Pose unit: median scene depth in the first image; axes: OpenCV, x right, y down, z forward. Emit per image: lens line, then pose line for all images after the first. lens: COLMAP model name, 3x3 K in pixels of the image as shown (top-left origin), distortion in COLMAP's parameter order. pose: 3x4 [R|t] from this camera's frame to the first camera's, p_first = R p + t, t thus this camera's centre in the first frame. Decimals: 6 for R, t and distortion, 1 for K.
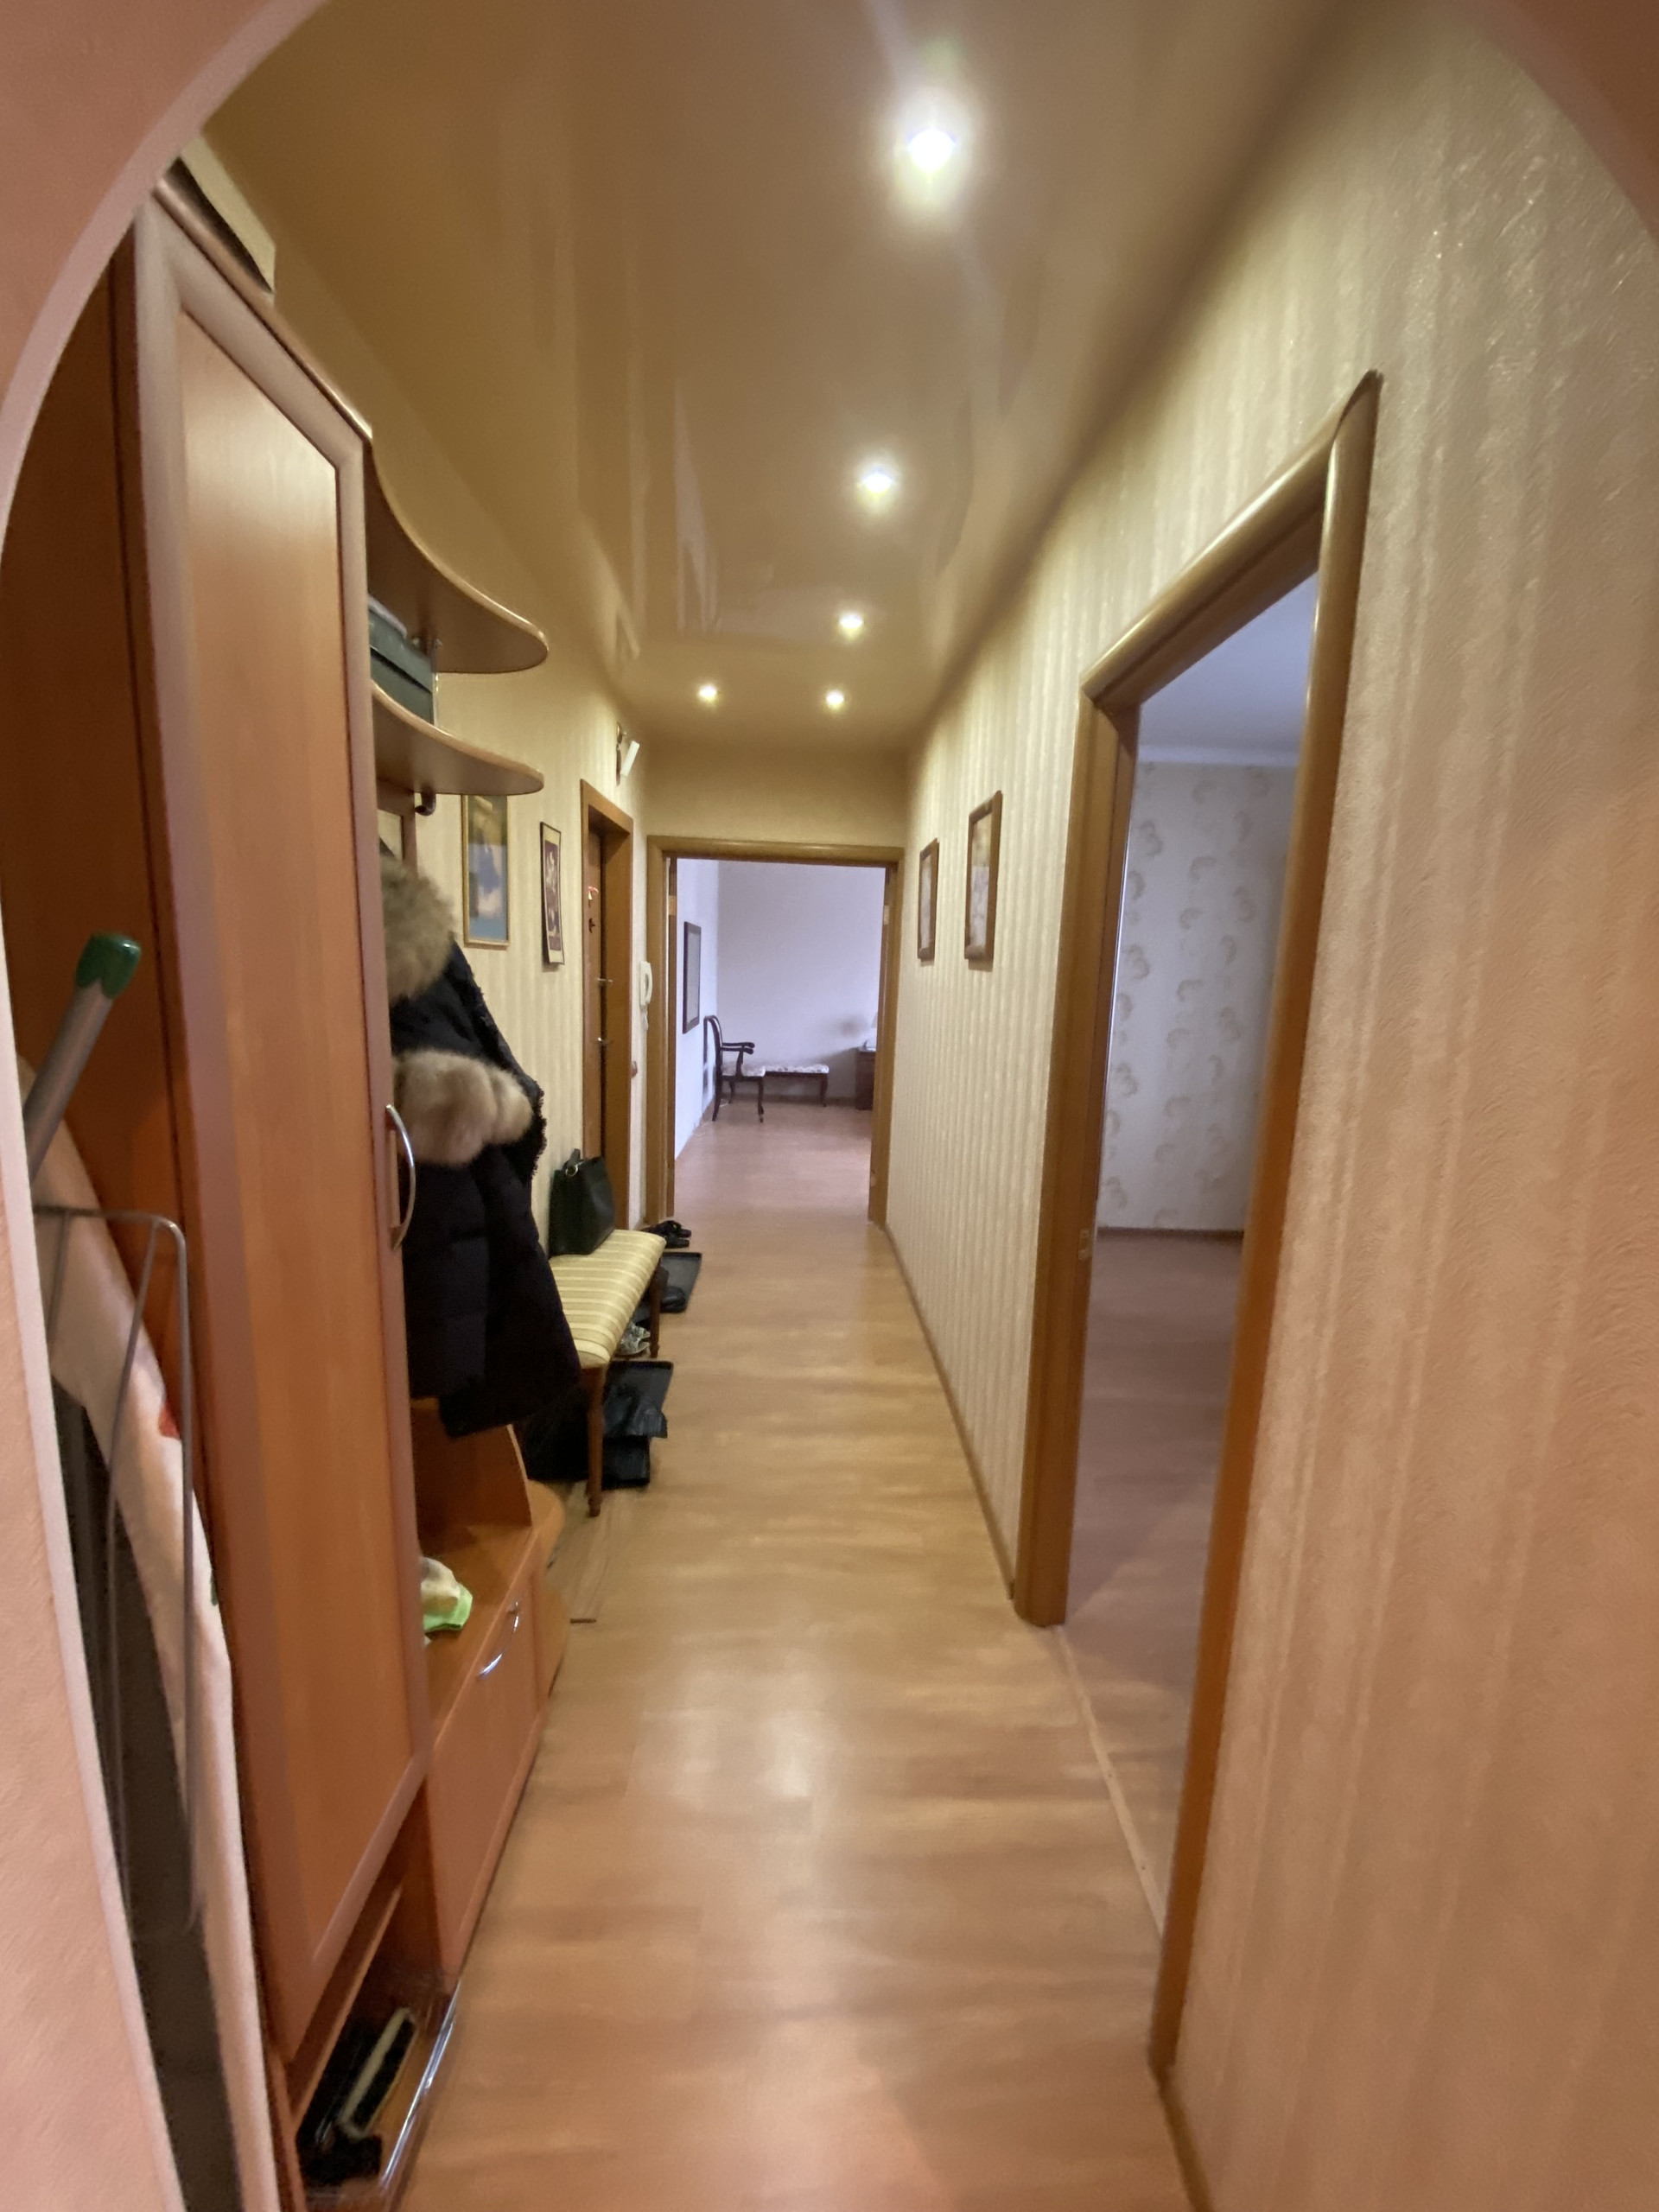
lens RADIAL K [[899.3, 0, 836.4], [0, 899.3, 1101.9], [0, 0, 1]] dist [0.029735, -0.024138]
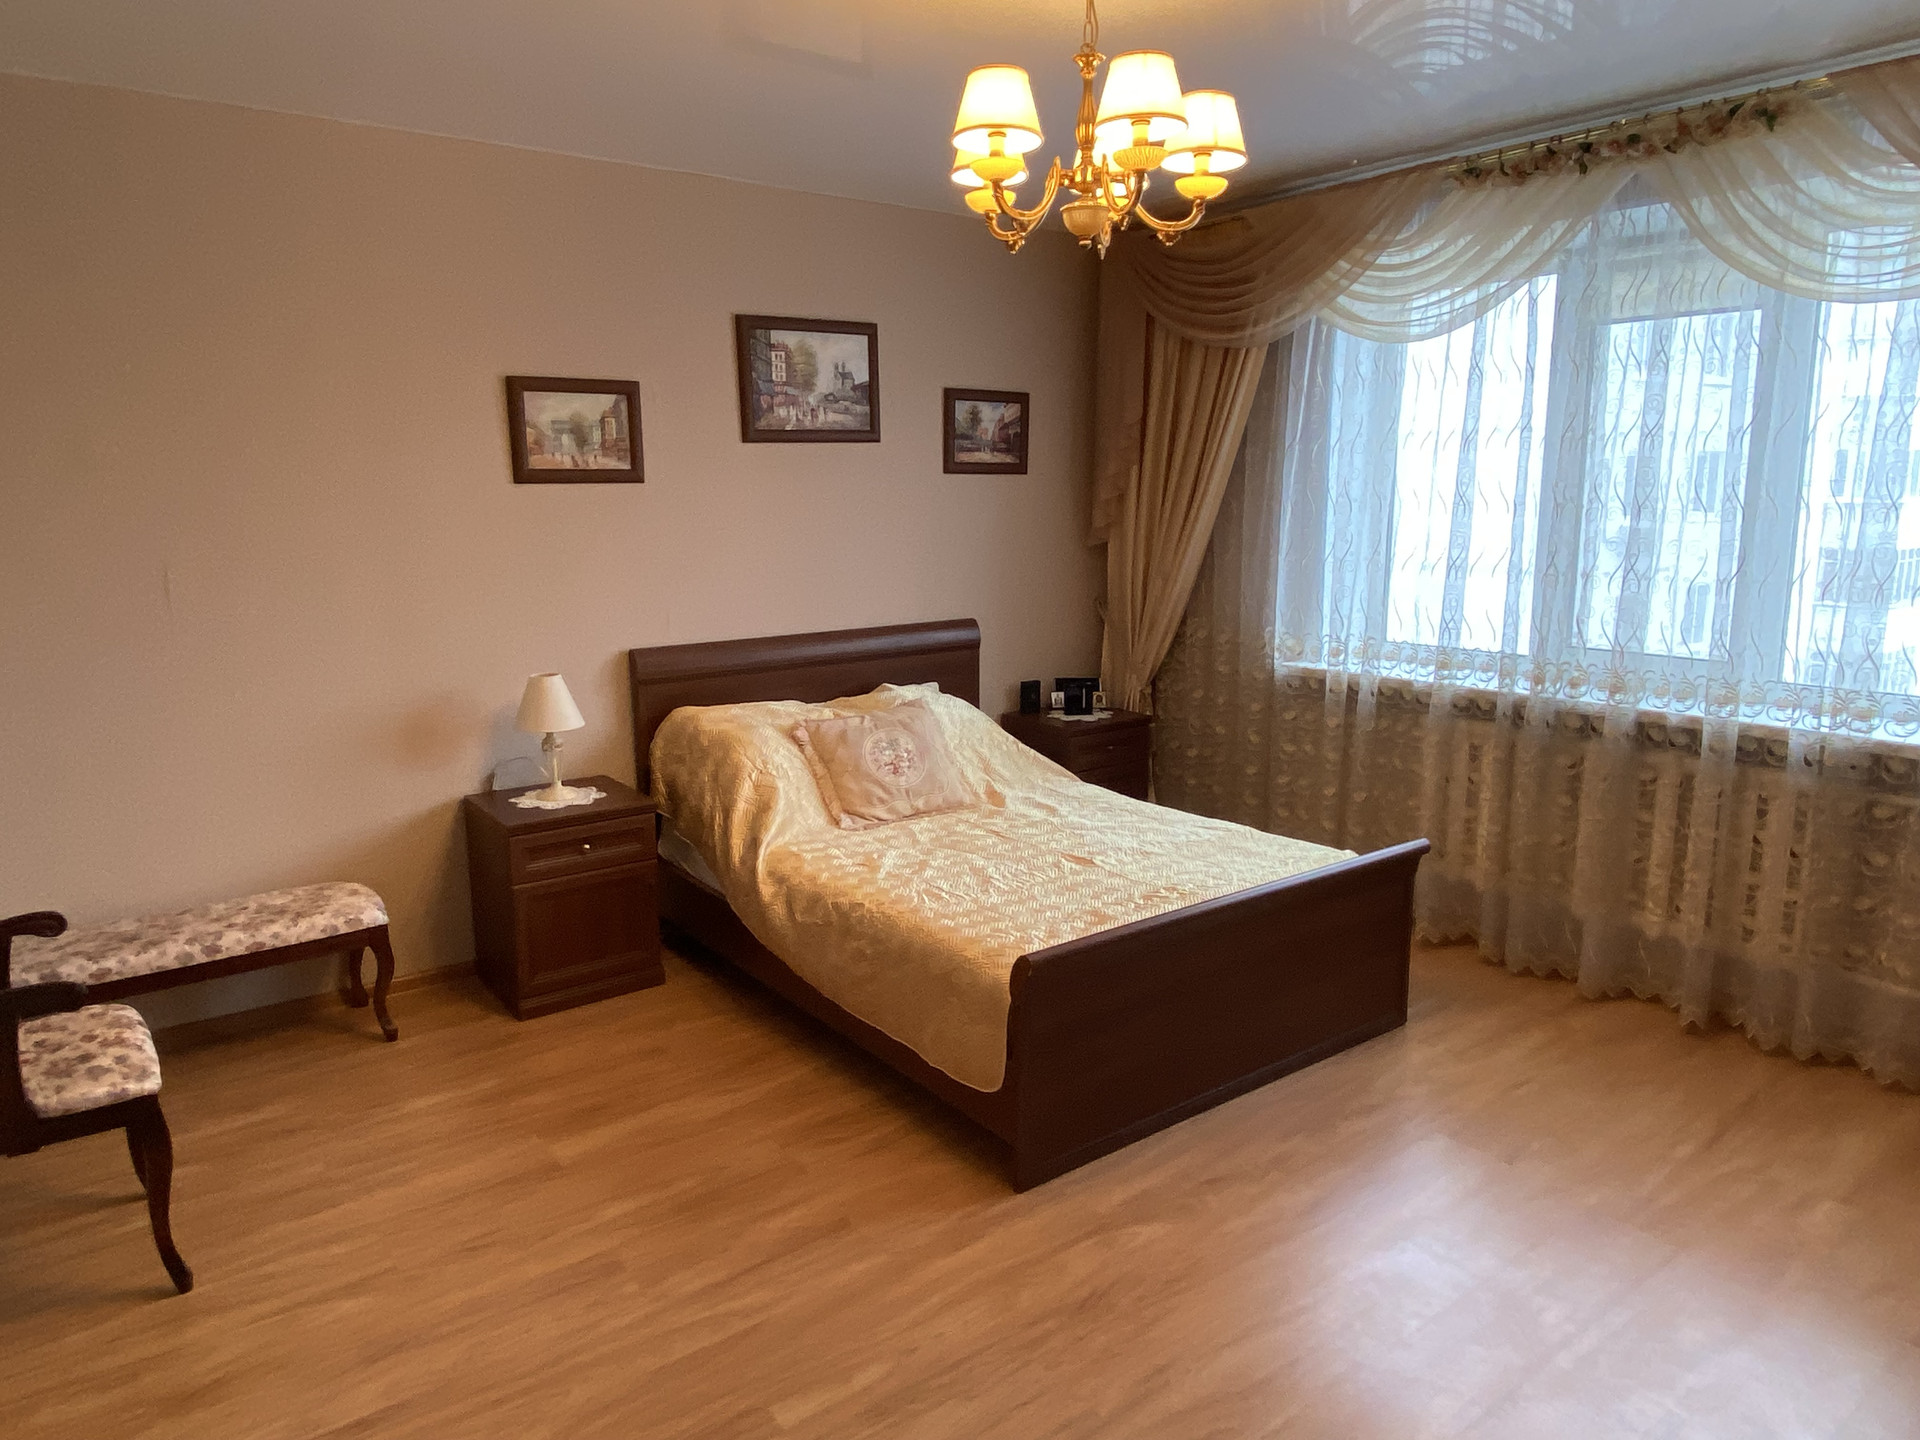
lens RADIAL K [[1253.5, 0, 954.4], [0, 1253.5, 714.9], [0, 0, 1]] dist [0.084347, -0.066165]
pose [[0.814636, -0.141105, 0.562546, -0.078559], [0.127380, 0.989799, 0.063812, -0.097615], [-0.565812, 0.019673, 0.824300, 0.585405]]
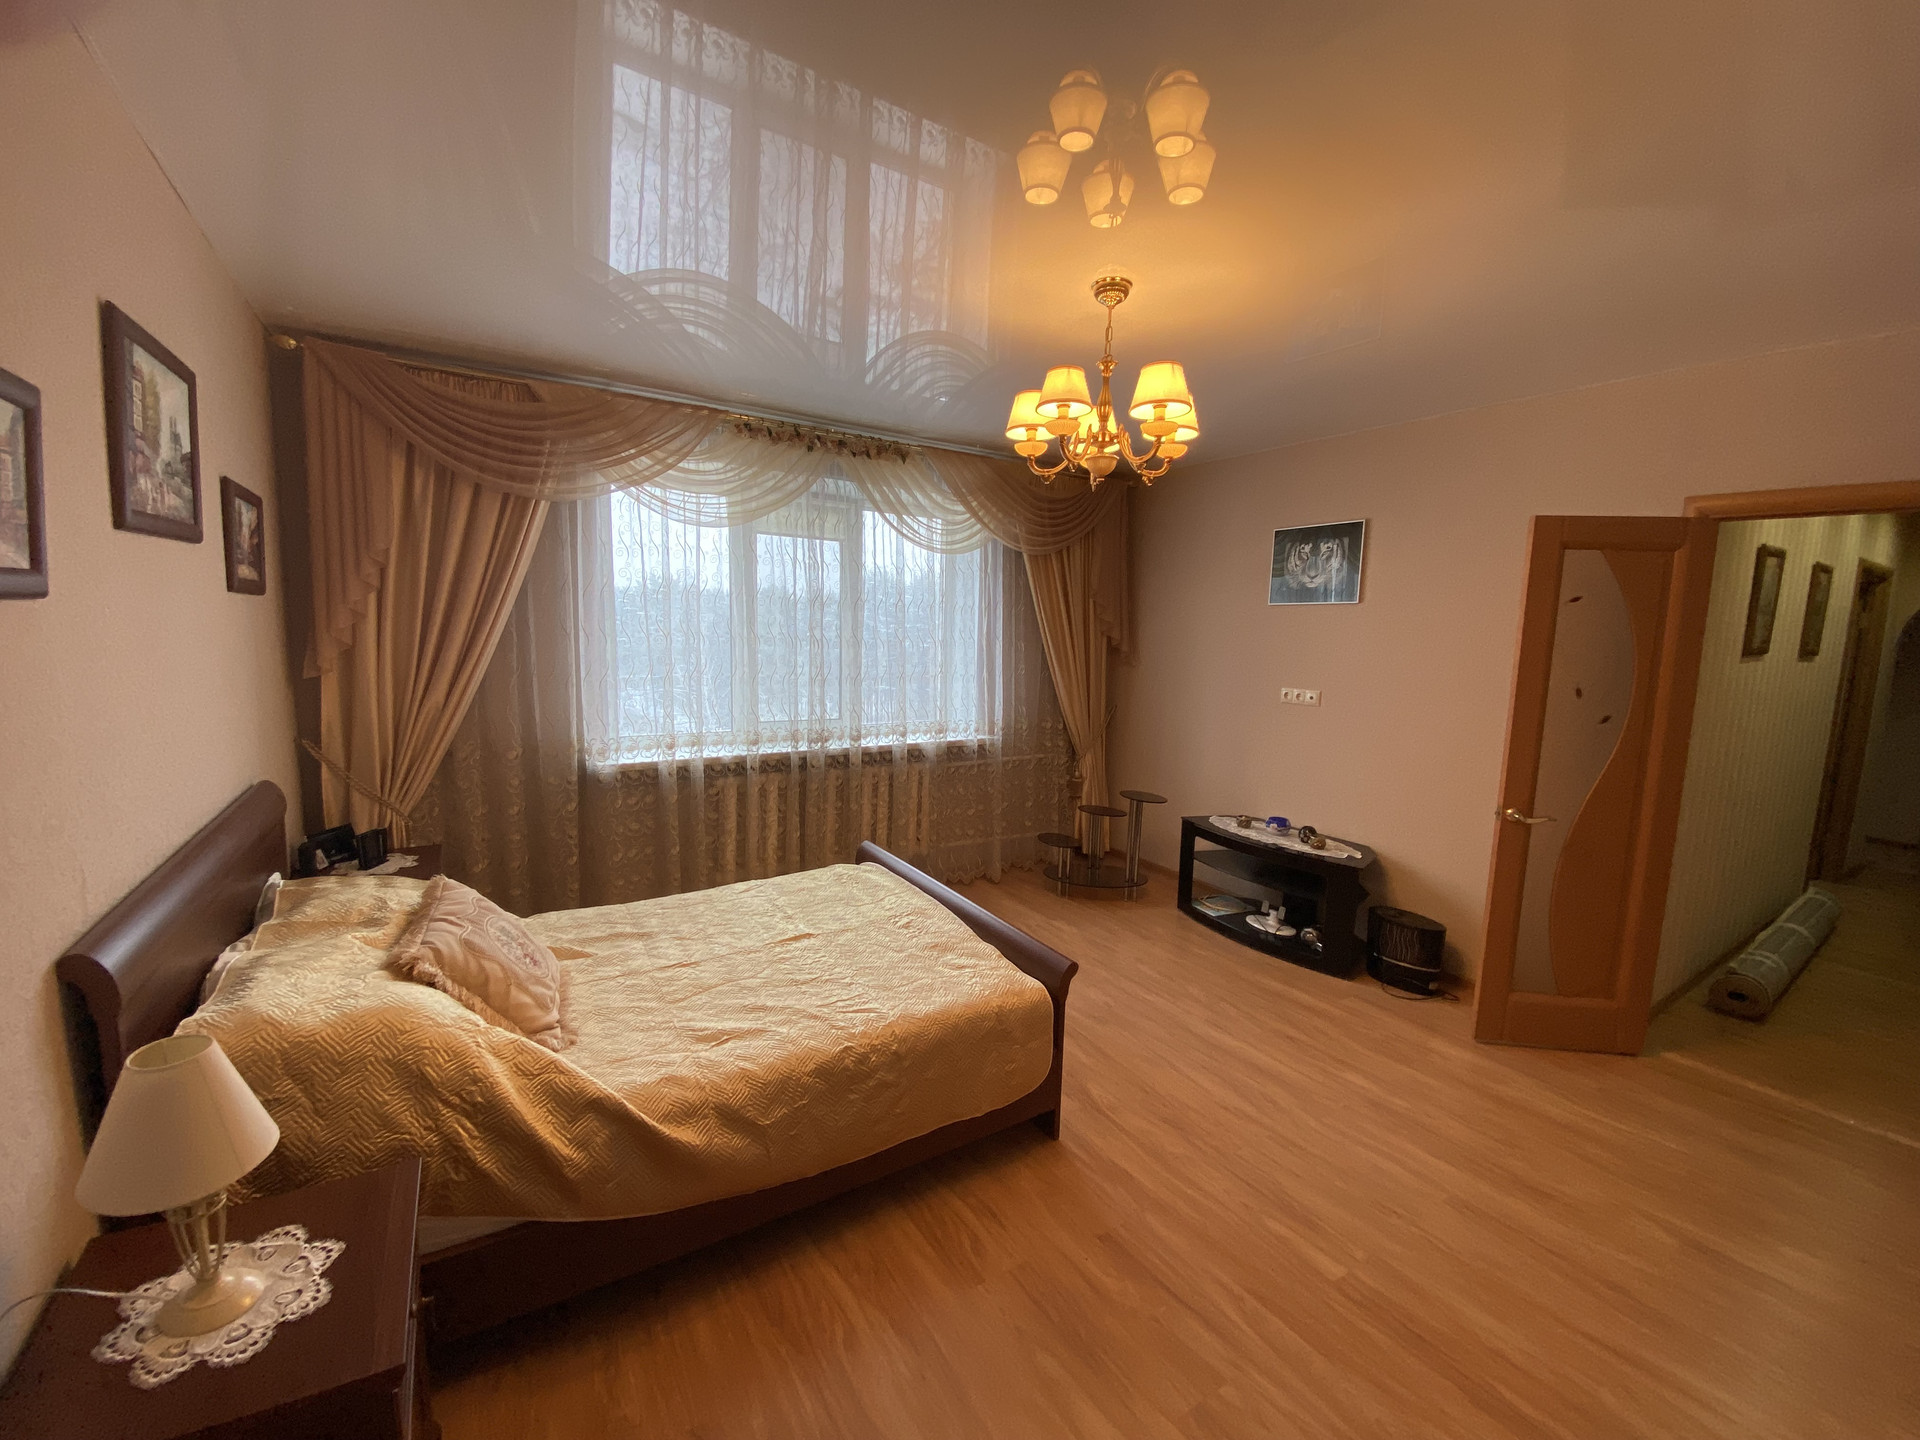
lens RADIAL K [[780.6, 0, 960.0], [0, 780.6, 720.0], [0, 0, 1]] dist [0.029735, -0.024138]
pose [[-0.514952, -0.149579, 0.844068, -0.096204], [0.096354, 0.968318, 0.230382, -0.167884], [-0.851787, 0.199965, -0.484225, 0.996750]]
